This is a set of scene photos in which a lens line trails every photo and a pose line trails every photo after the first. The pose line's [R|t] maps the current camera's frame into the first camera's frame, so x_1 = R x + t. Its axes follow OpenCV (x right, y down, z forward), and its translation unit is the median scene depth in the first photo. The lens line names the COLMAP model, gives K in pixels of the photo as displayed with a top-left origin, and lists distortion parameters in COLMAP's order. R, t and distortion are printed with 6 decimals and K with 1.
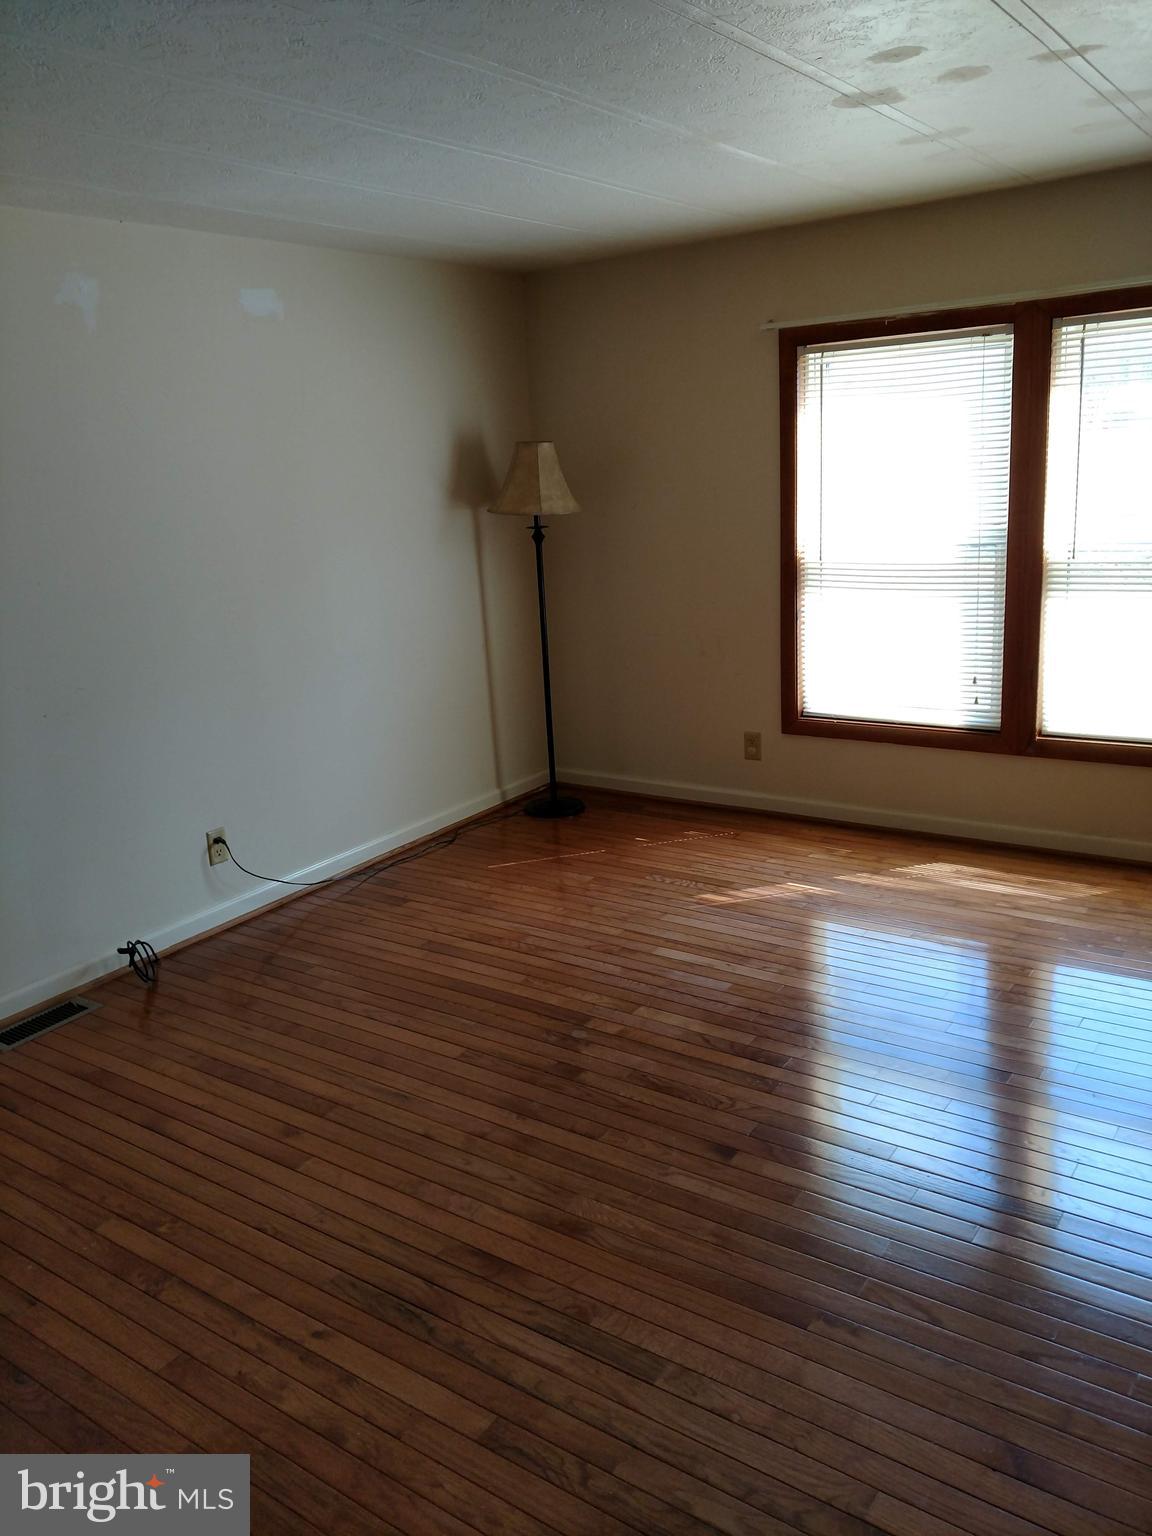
lens RADIAL K [[1157.3, 0, 576.0], [0, 1157.3, 768.0], [0, 0, 1]] dist [0.099609, -0.165254]
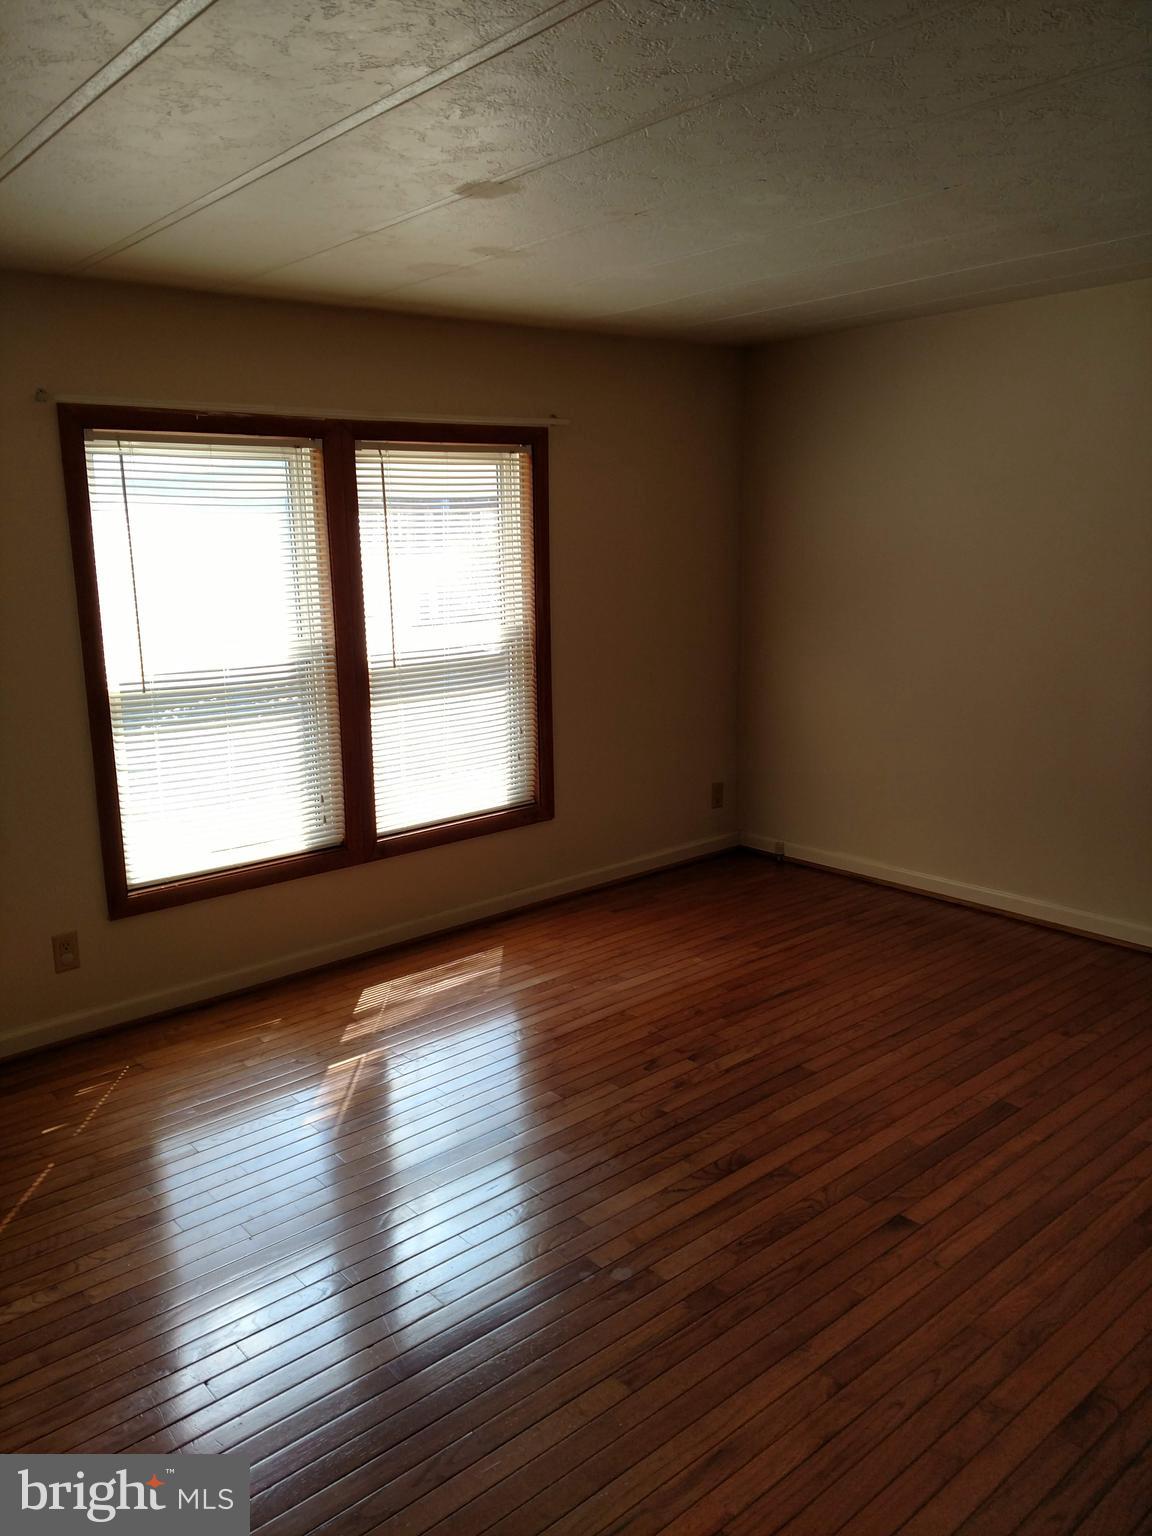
lens RADIAL K [[1157.3, 0, 576.0], [0, 1157.3, 768.0], [0, 0, 1]] dist [0.099609, -0.165254]
pose [[0.250934, -0.150098, 0.956296, -0.543106], [0.253658, 0.963580, 0.084681, -0.133379], [-0.934179, 0.221323, 0.279869, 0.559644]]
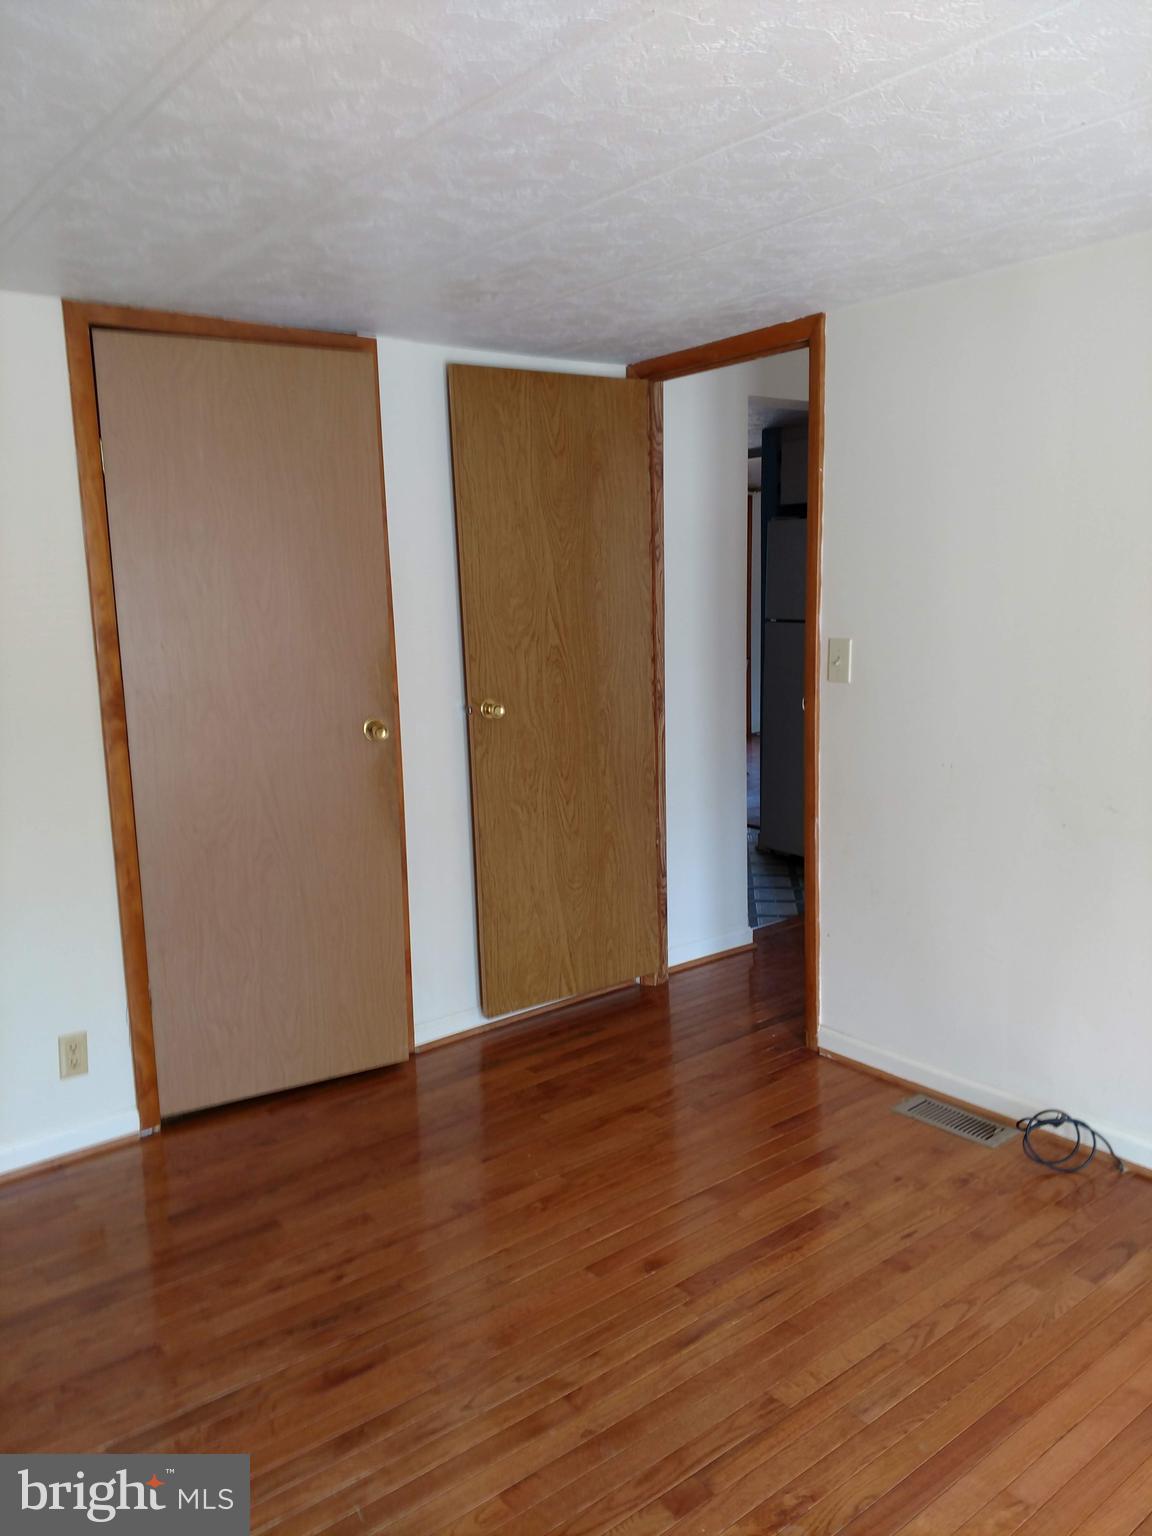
lens RADIAL K [[1157.3, 0, 576.0], [0, 1157.3, 768.0], [0, 0, 1]] dist [0.099609, -0.165254]
pose [[-0.275427, 0.222489, -0.935221, 0.390882], [-0.202361, 0.937632, 0.282658, -0.221585], [0.939782, 0.267104, -0.213227, 0.699899]]
